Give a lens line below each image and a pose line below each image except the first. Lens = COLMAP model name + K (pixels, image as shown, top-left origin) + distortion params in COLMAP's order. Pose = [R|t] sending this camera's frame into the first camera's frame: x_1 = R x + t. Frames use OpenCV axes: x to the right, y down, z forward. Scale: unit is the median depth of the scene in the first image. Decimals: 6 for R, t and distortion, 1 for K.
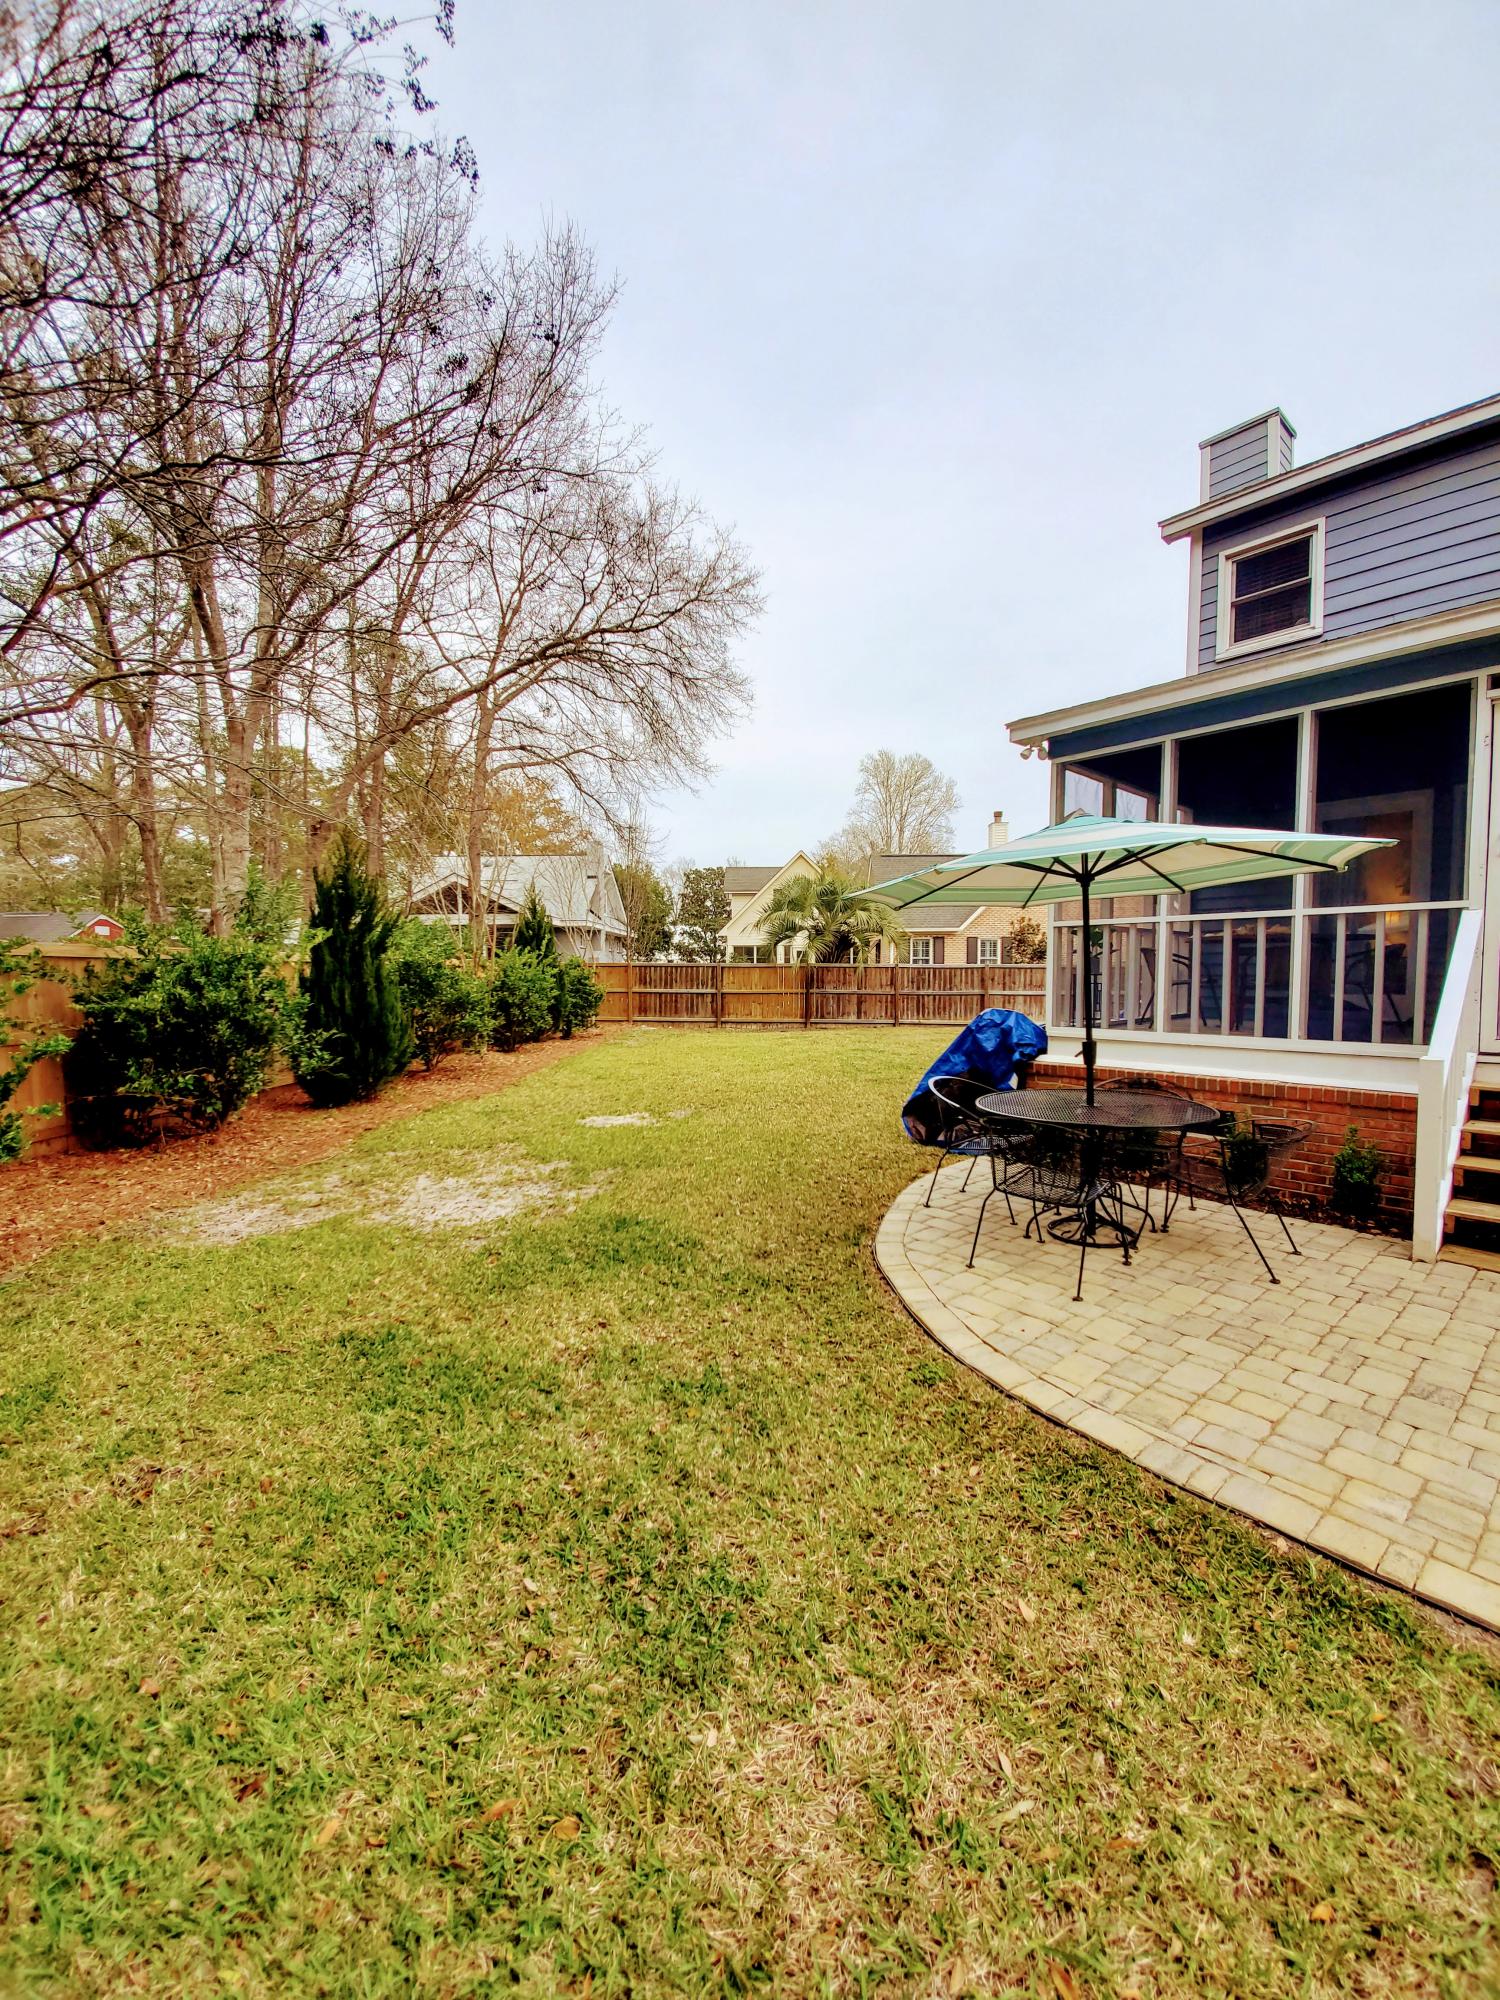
lens RADIAL K [[797.9, 0, 727.5], [0, 797.9, 1005.6], [0, 0, 1]] dist [0.025219, -0.019968]
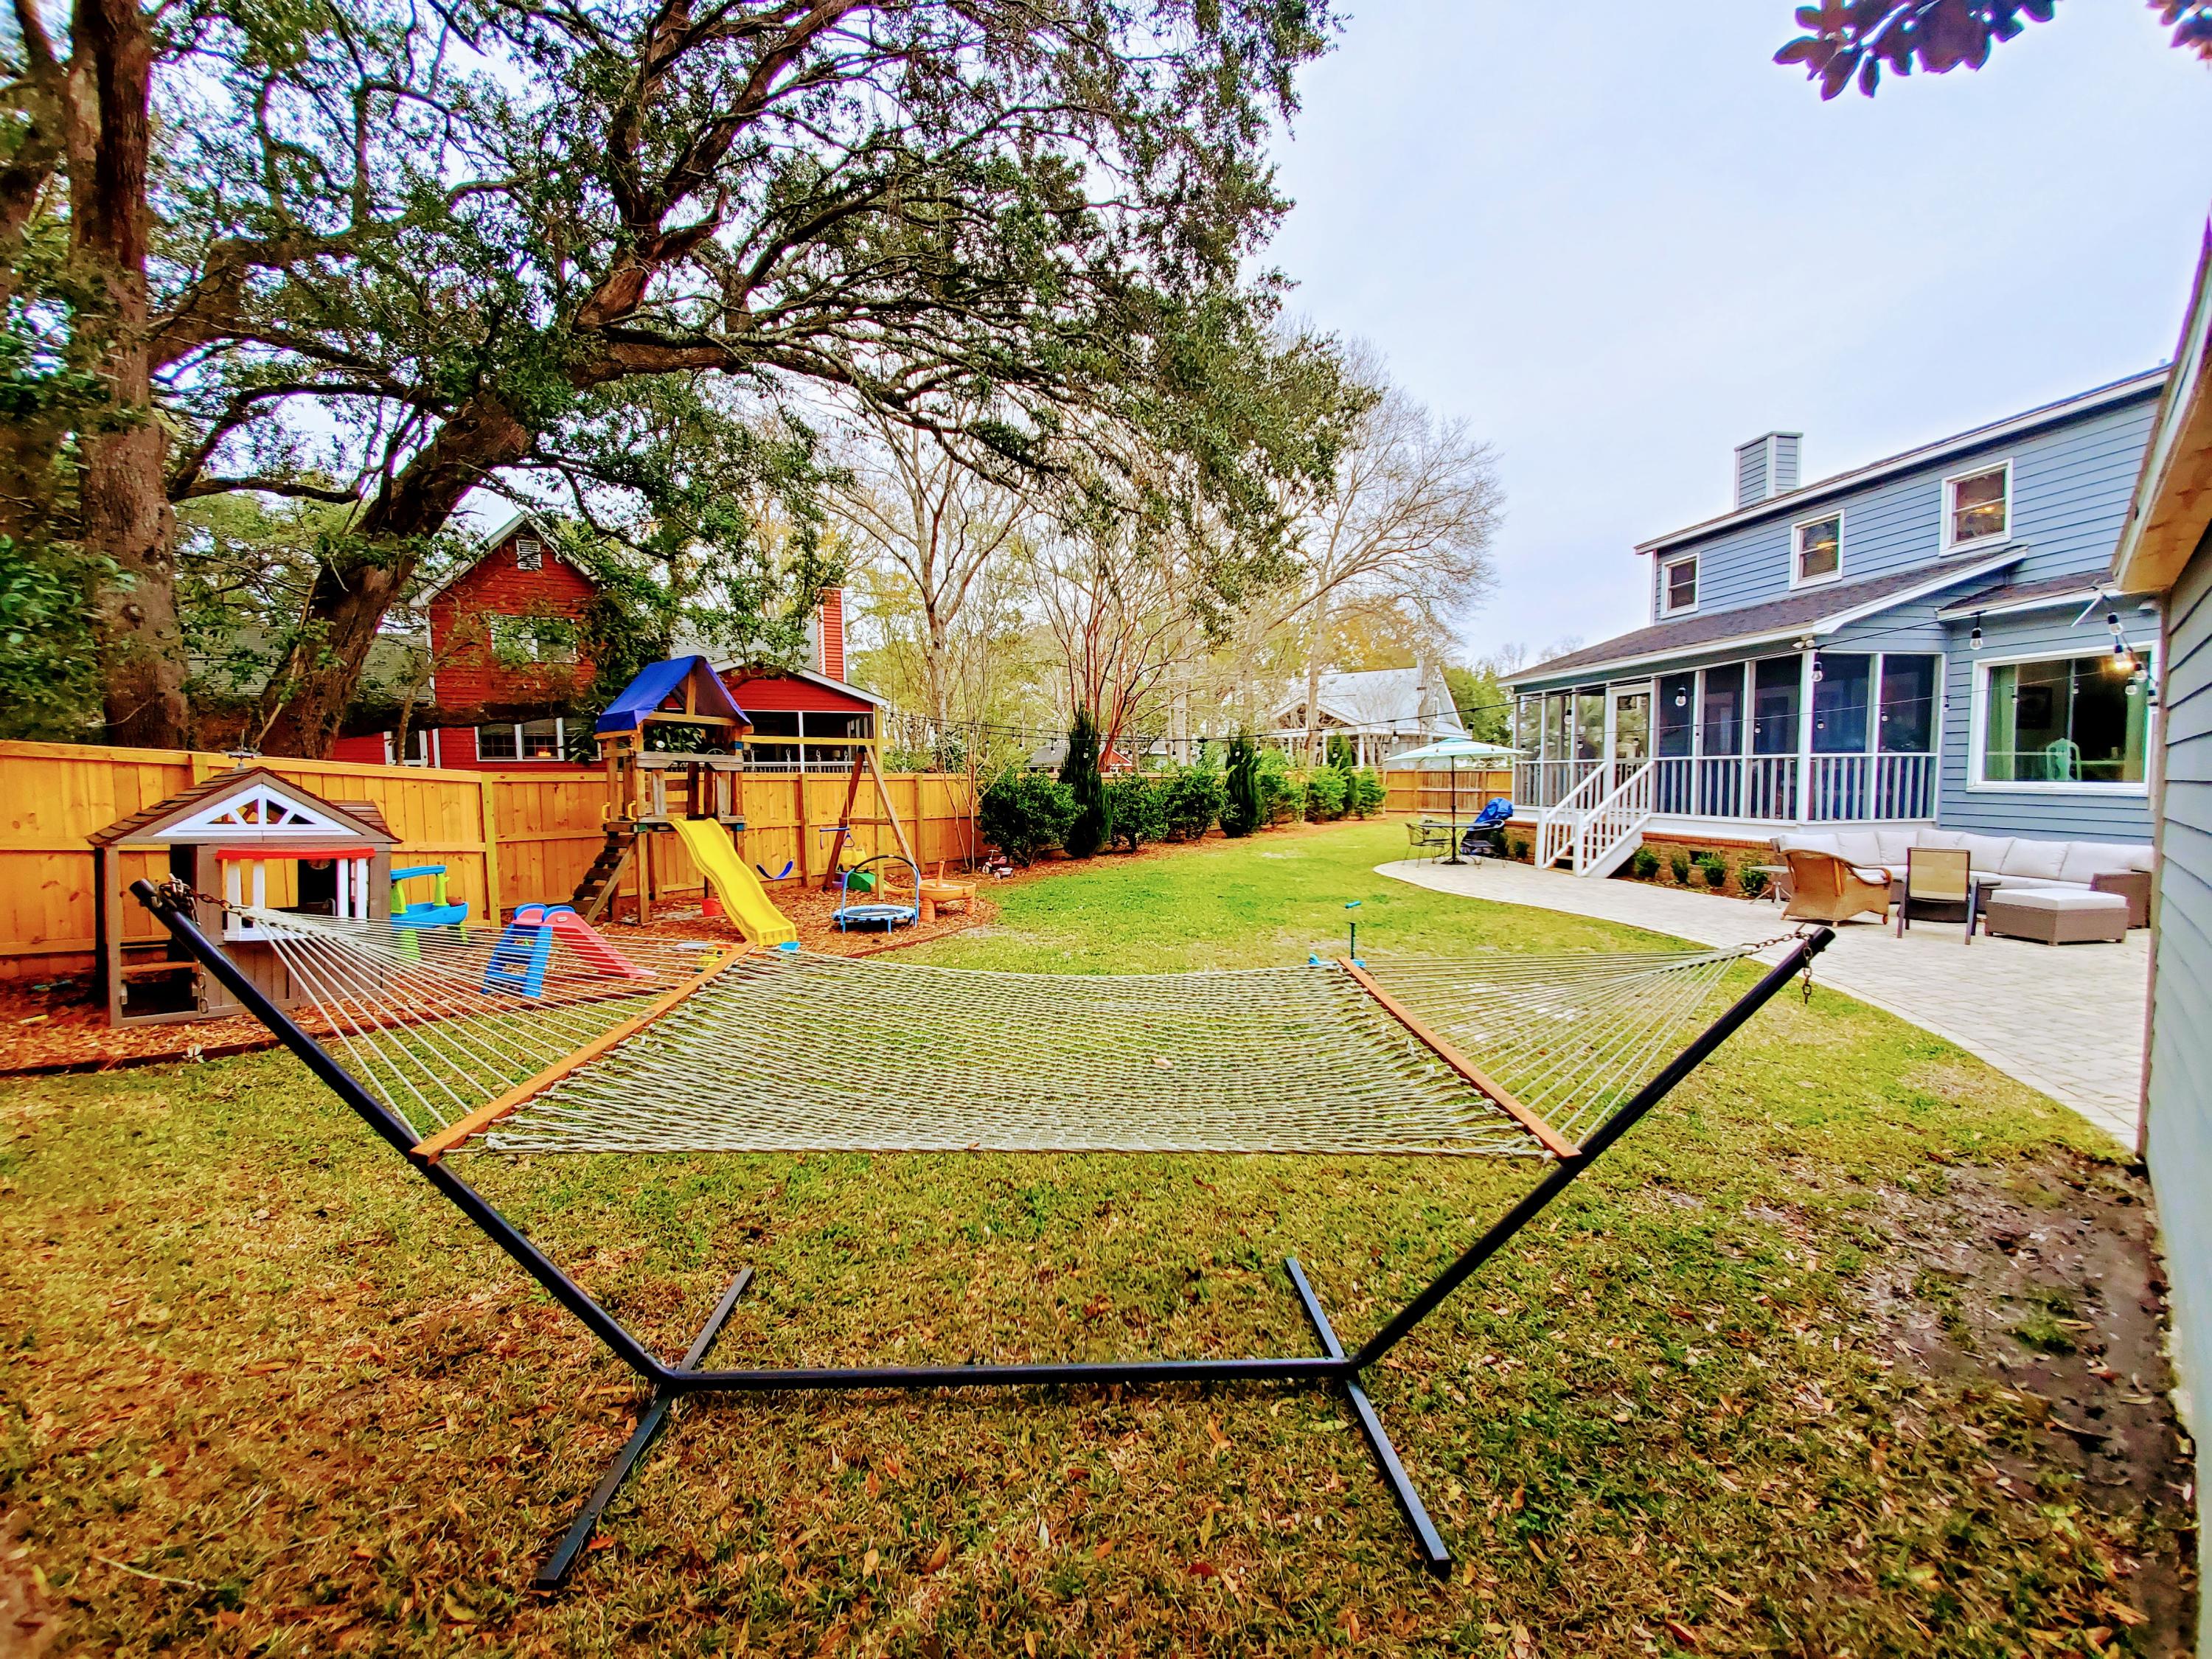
lens RADIAL K [[886.8, 0, 1106.0], [0, 886.8, 829.5], [0, 0, 1]] dist [0.001482, 0.000052]
pose [[0.841792, 0.026761, -0.539139, 1.230469], [-0.012006, 0.999452, 0.030863, 0.050512], [0.539669, -0.019507, 0.841651, -2.886000]]
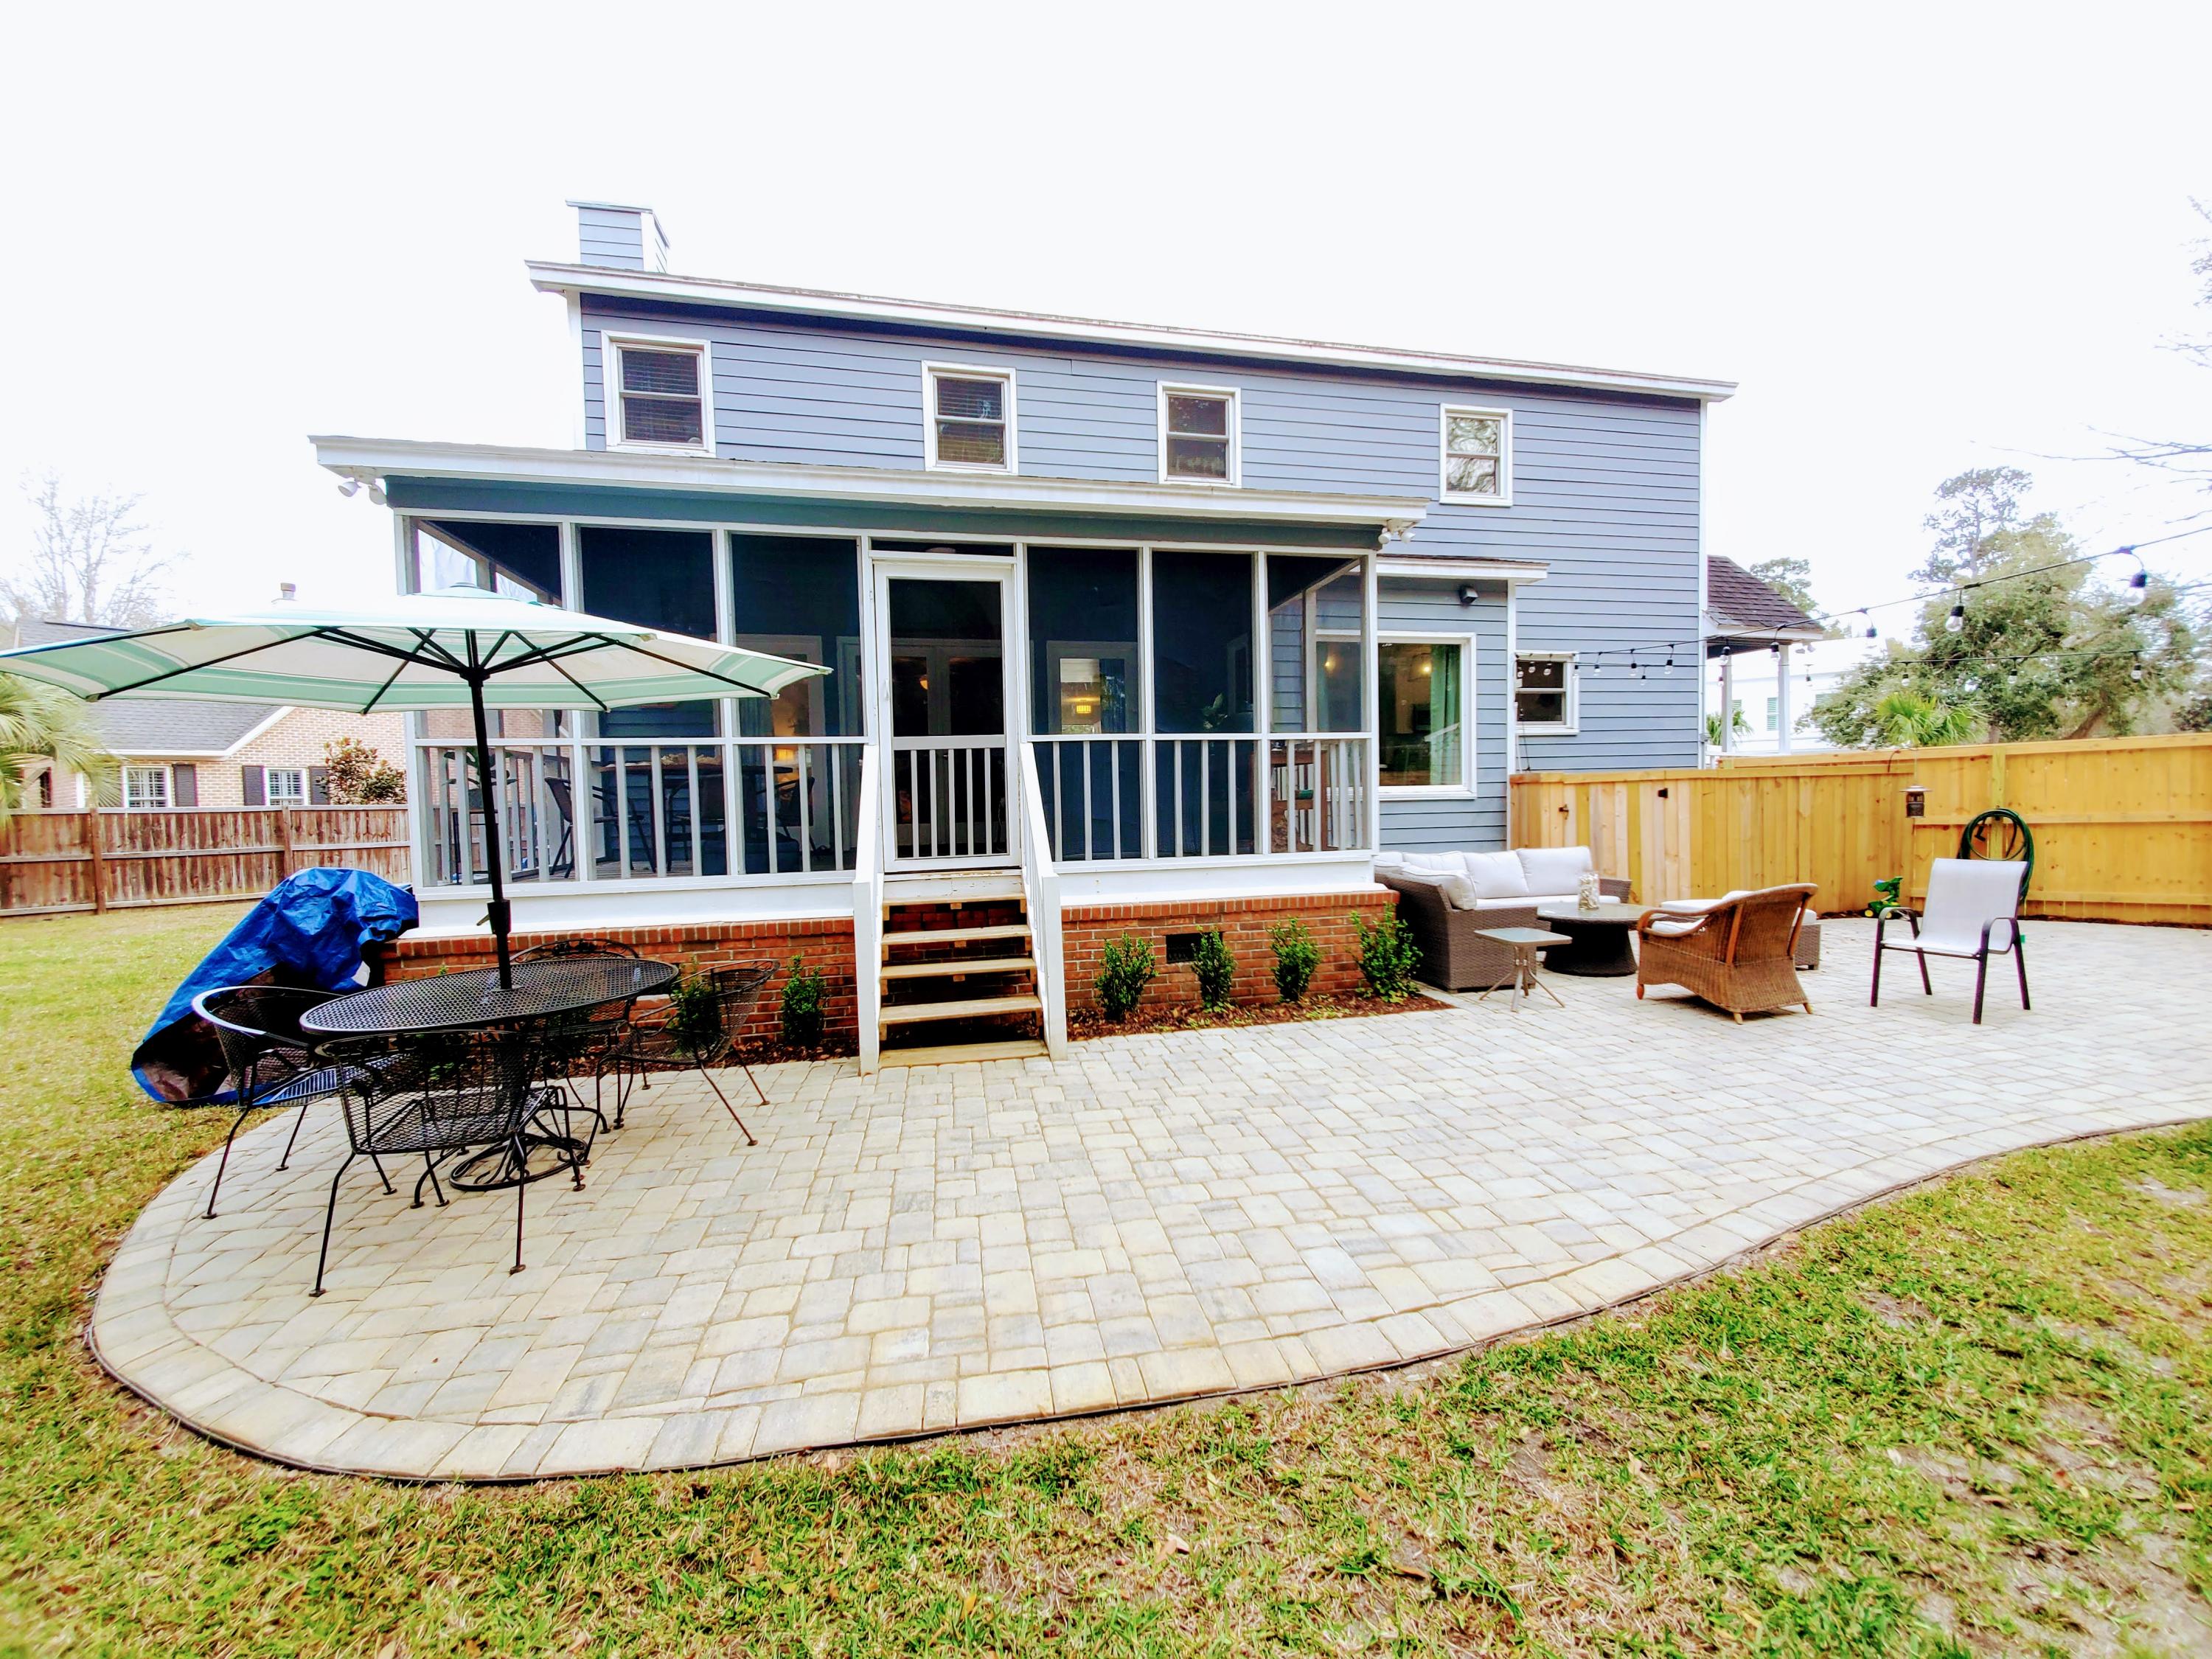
lens RADIAL K [[882.4, 0, 1144.9], [0, 882.4, 834.8], [0, 0, 1]] dist [0.025219, -0.019968]
pose [[0.467426, -0.044737, 0.882899, 0.015457], [0.058790, 0.998081, 0.019449, 0.002688], [-0.882075, 0.042815, 0.469159, 0.090233]]
